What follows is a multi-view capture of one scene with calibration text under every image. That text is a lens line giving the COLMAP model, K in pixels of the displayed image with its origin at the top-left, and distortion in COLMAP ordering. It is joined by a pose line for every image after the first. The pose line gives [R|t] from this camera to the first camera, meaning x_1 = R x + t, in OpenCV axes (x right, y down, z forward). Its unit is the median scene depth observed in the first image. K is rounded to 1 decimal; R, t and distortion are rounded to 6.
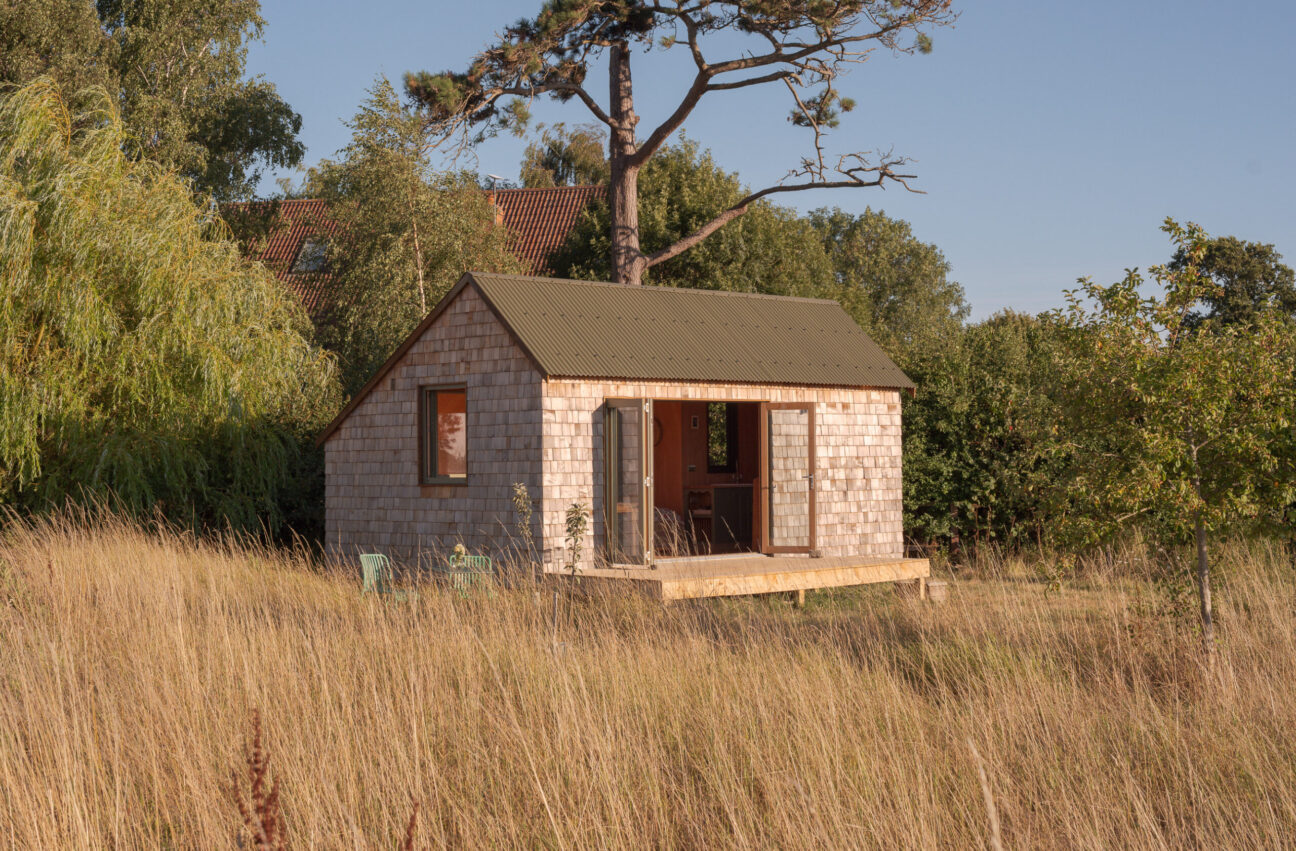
lens RADIAL K [[1927.5, 0, 648.0], [0, 1927.5, 425.5], [0, 0, 1]] dist [-0.004211, -0.000945]
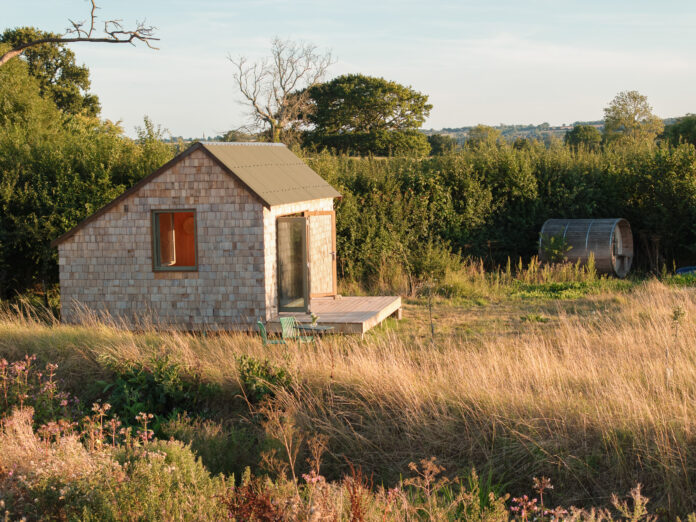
lens RADIAL K [[1422.5, 0, 348.0], [0, 1422.5, 261.0], [0, 0, 1]] dist [0.000997, 0.104785]
pose [[0.830213, -0.049008, 0.555288, -0.379441], [0.003974, 0.996623, 0.082017, -0.044126], [-0.557432, -0.065885, 0.827604, -0.048462]]
